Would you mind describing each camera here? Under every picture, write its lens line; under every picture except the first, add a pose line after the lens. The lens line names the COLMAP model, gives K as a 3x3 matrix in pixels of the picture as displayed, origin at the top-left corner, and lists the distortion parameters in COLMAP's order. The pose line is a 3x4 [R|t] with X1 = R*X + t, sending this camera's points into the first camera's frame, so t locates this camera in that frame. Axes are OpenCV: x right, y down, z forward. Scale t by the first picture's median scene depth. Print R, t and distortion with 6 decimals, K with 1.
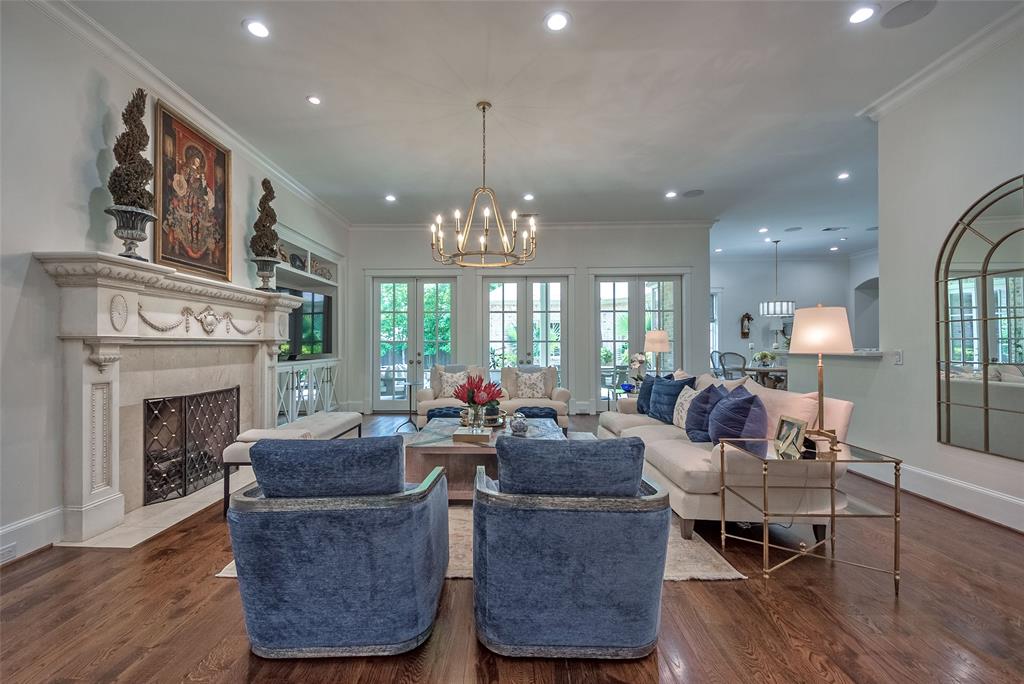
lens RADIAL K [[435.8, 0, 501.3], [0, 435.8, 341.2], [0, 0, 1]] dist [0.014585, -0.000690]
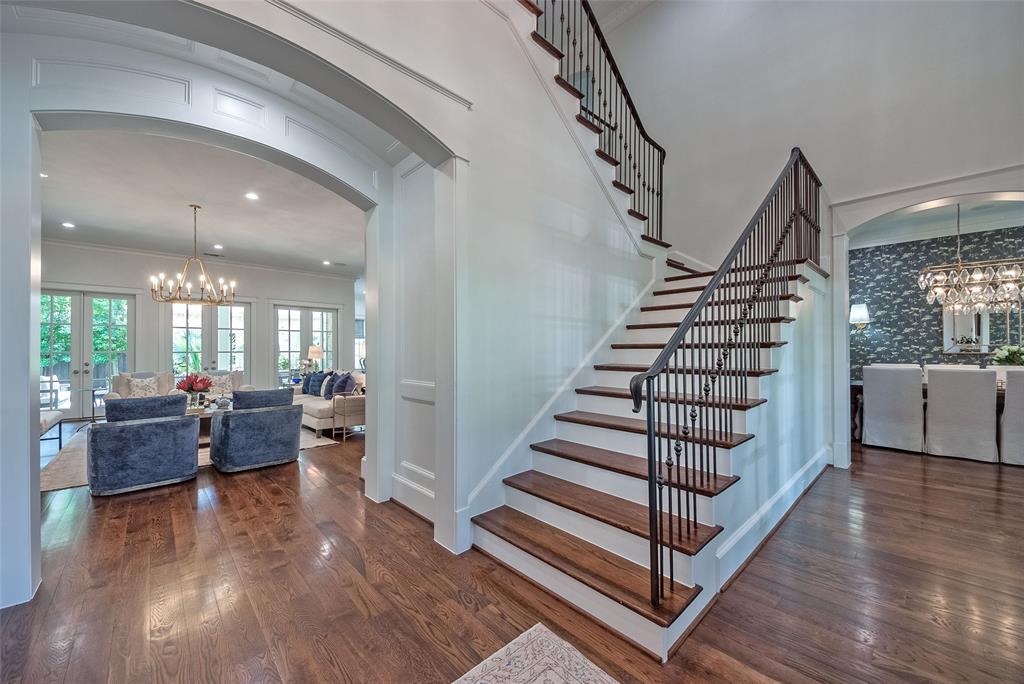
lens RADIAL K [[386.0, 0, 507.9], [0, 386.0, 346.8], [0, 0, 1]] dist [-0.000781, -0.000970]
pose [[0.726013, 0.002750, 0.687676, -0.103843], [0.000531, 0.999989, -0.004560, -0.010206], [-0.687681, 0.003675, 0.726004, -0.473047]]
